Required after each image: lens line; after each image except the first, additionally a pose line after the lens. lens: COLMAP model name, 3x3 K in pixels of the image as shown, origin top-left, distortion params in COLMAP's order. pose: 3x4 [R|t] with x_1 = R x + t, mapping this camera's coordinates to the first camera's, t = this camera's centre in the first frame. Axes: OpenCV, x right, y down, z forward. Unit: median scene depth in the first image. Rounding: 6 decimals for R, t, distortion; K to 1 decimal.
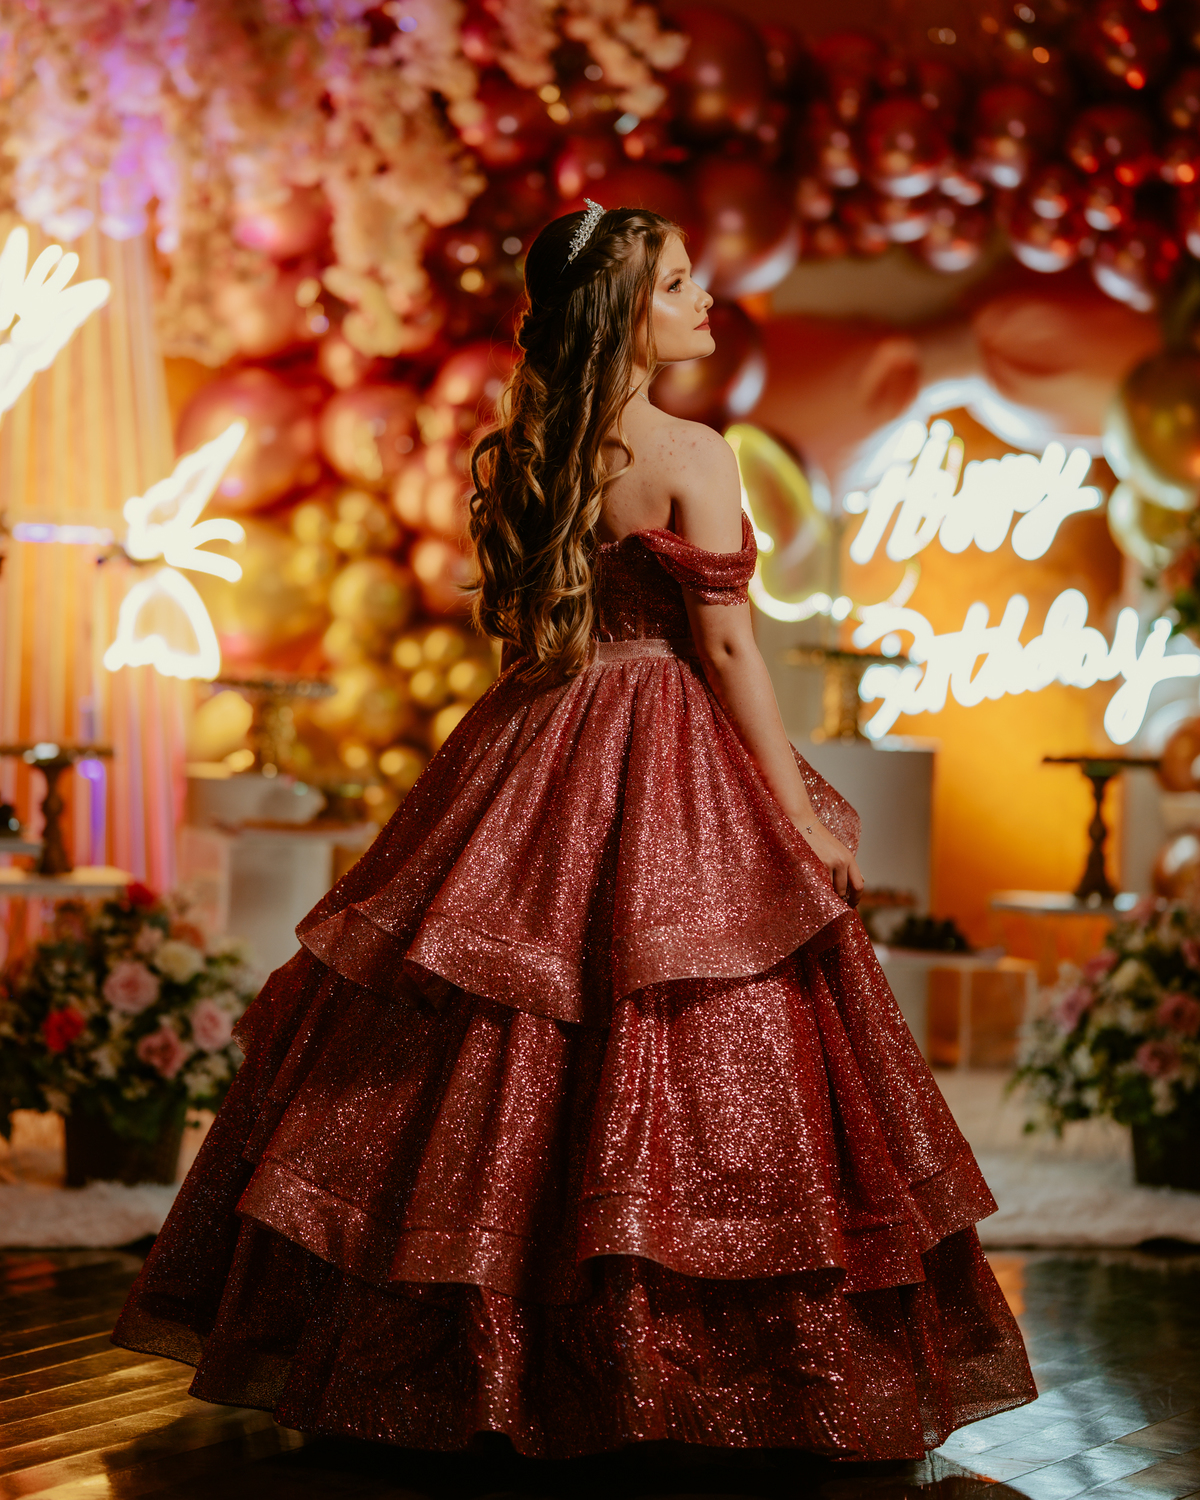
lens RADIAL K [[4762.7, 0, 568.3], [0, 4762.7, 661.4], [0, 0, 1]] dist [0.713396, 0.372862]
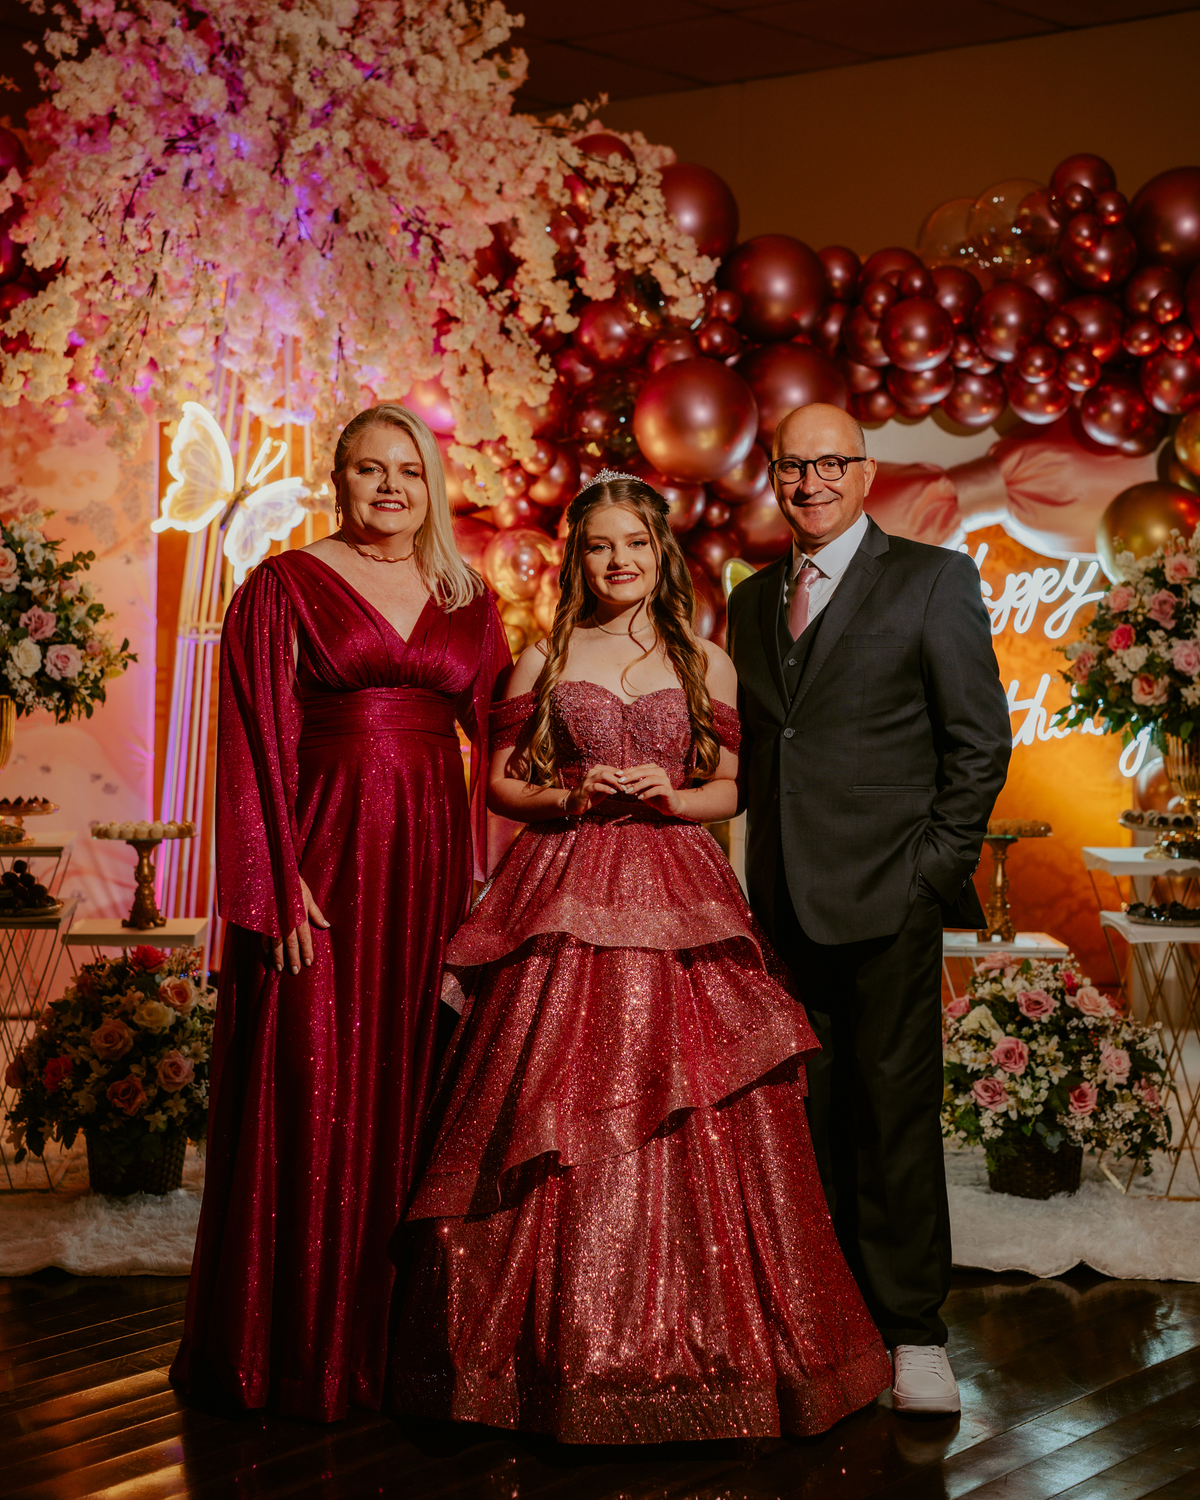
lens RADIAL K [[2631.9, 0, 589.5], [0, 2631.9, 708.1], [0, 0, 1]] dist [0.146991, -0.031180]
pose [[0.976945, -0.008109, -0.213337, 0.139879], [0.014232, 0.999529, 0.027179, -0.027473], [0.213016, -0.029589, 0.976601, 0.285552]]
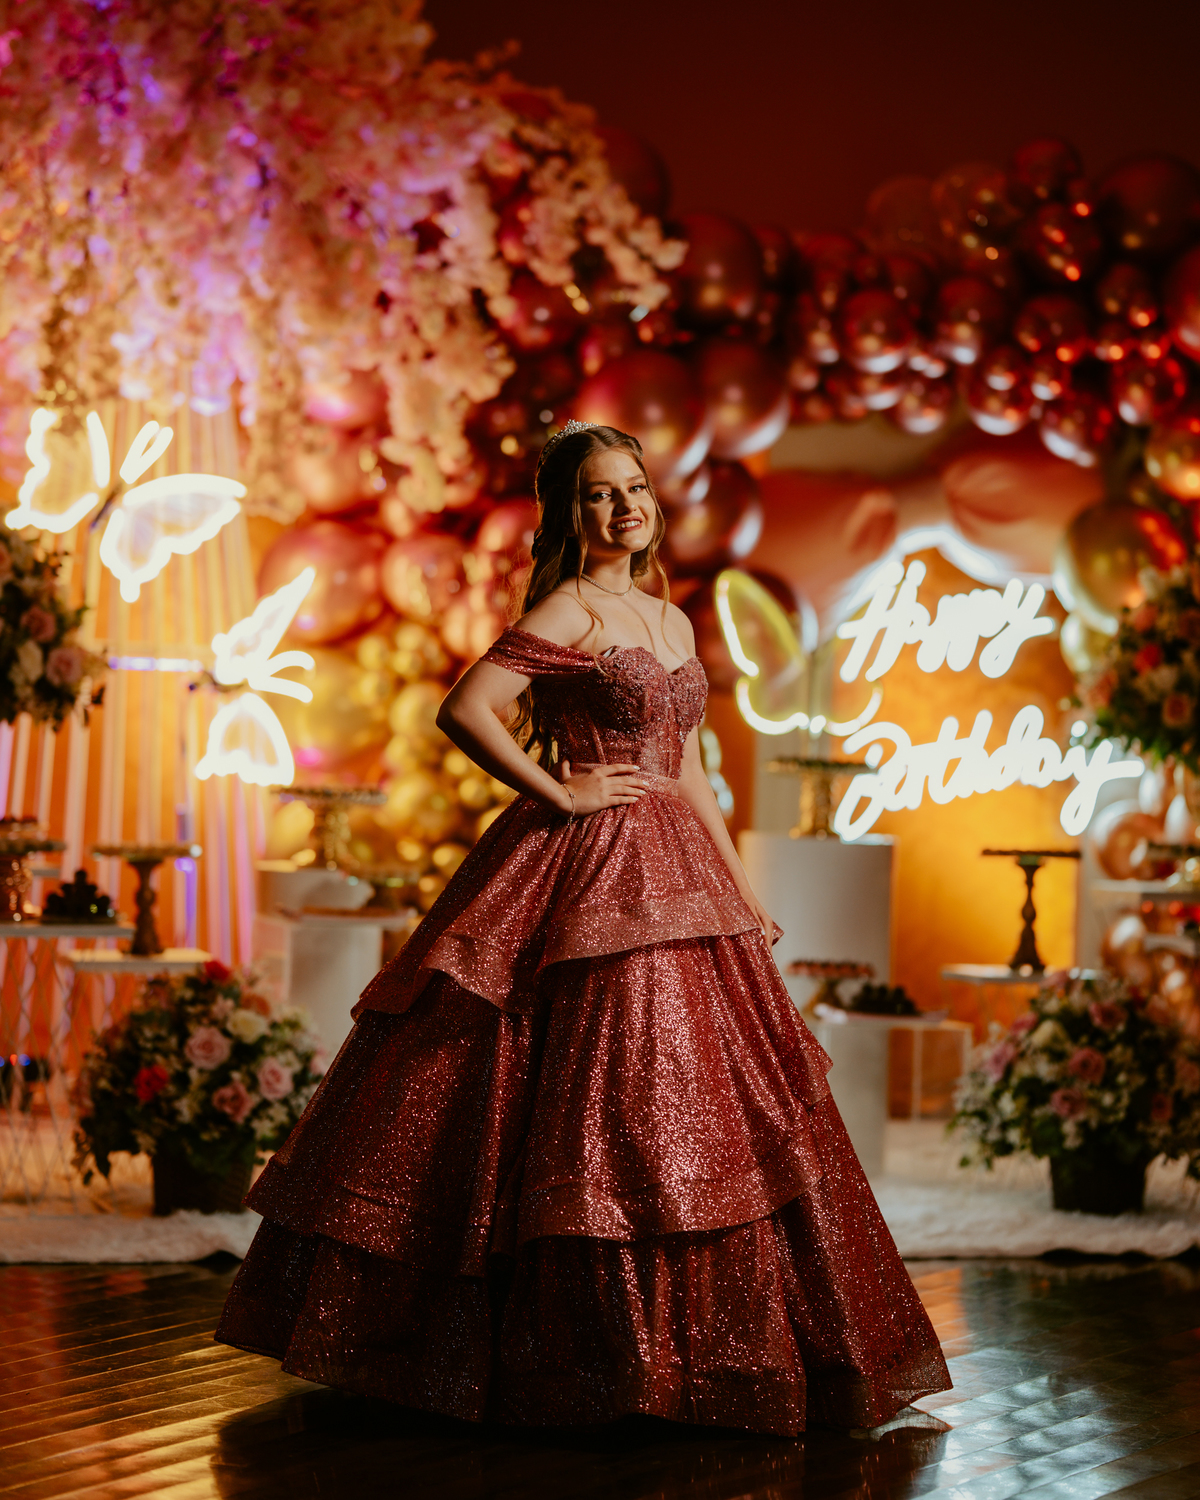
lens RADIAL K [[4526.5, 0, 644.1], [0, 4526.5, 676.1], [0, 0, 1]] dist [0.659775, 0.945307]
pose [[0.999948, -0.005600, -0.008499, 0.022748], [0.005462, 0.999854, -0.016189, -0.004896], [0.008588, 0.016142, 0.999833, -0.116196]]
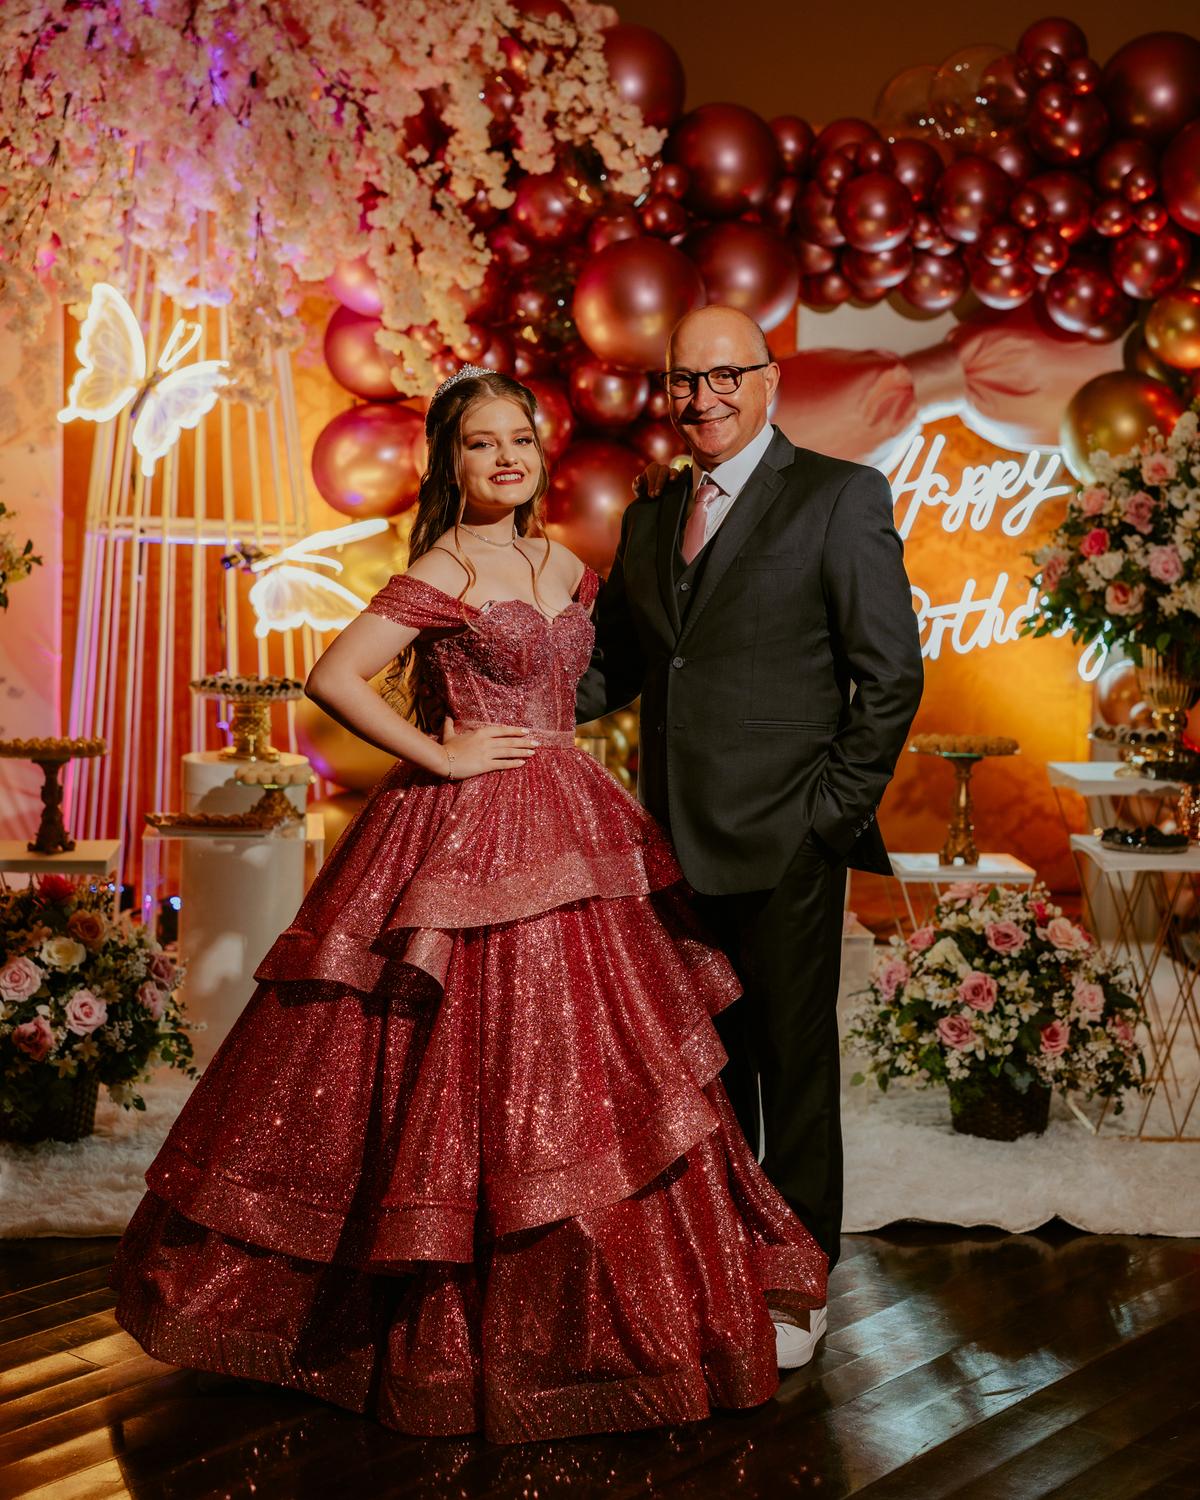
lens RADIAL K [[2662.1, 0, 580.4], [0, 2662.1, 714.5], [0, 0, 1]] dist [0.150669, 0.072634]
pose [[0.982332, 0.003775, -0.187108, 0.128546], [0.011042, 0.996886, 0.078085, -0.035039], [0.186820, -0.078771, 0.979231, 0.316731]]
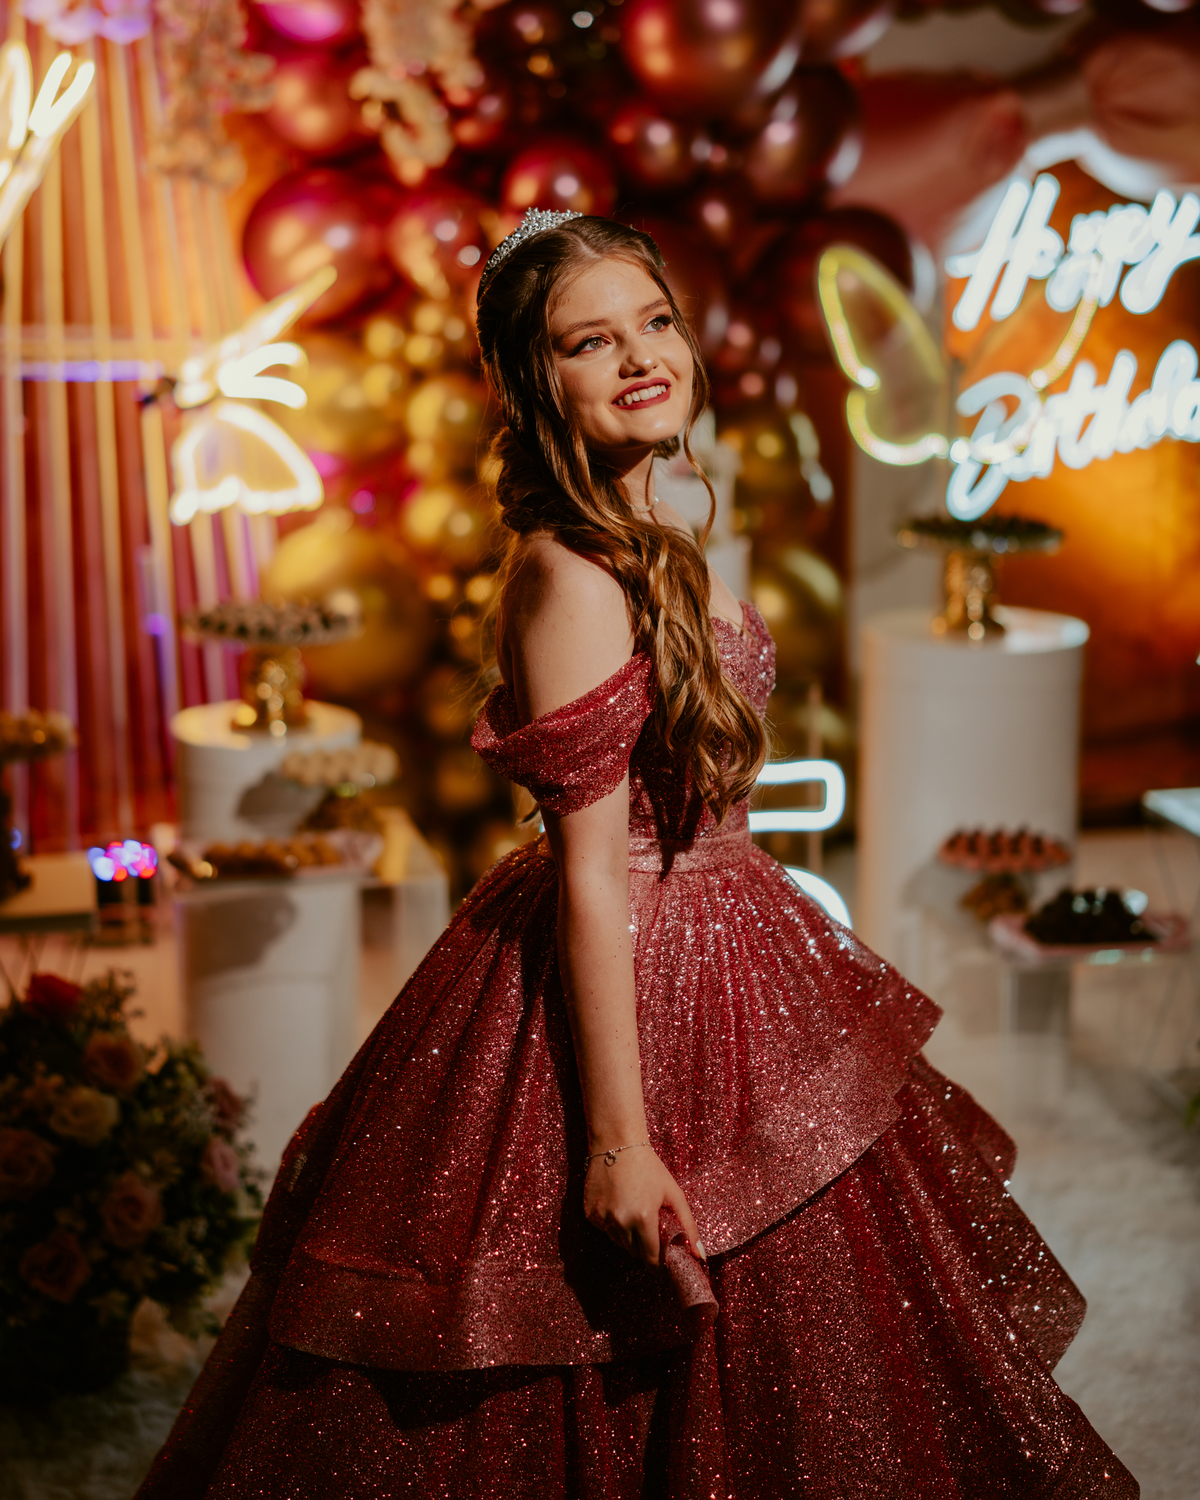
lens RADIAL K [[2631.6, 0, 596.1], [0, 2631.6, 667.0], [0, 0, 1]] dist [0.217468, 0.031723]
pose [[0.997553, -0.032098, -0.062118, 0.019017], [0.042989, 0.982205, 0.182825, -0.060553], [0.055144, -0.185048, 0.981181, 0.493196]]
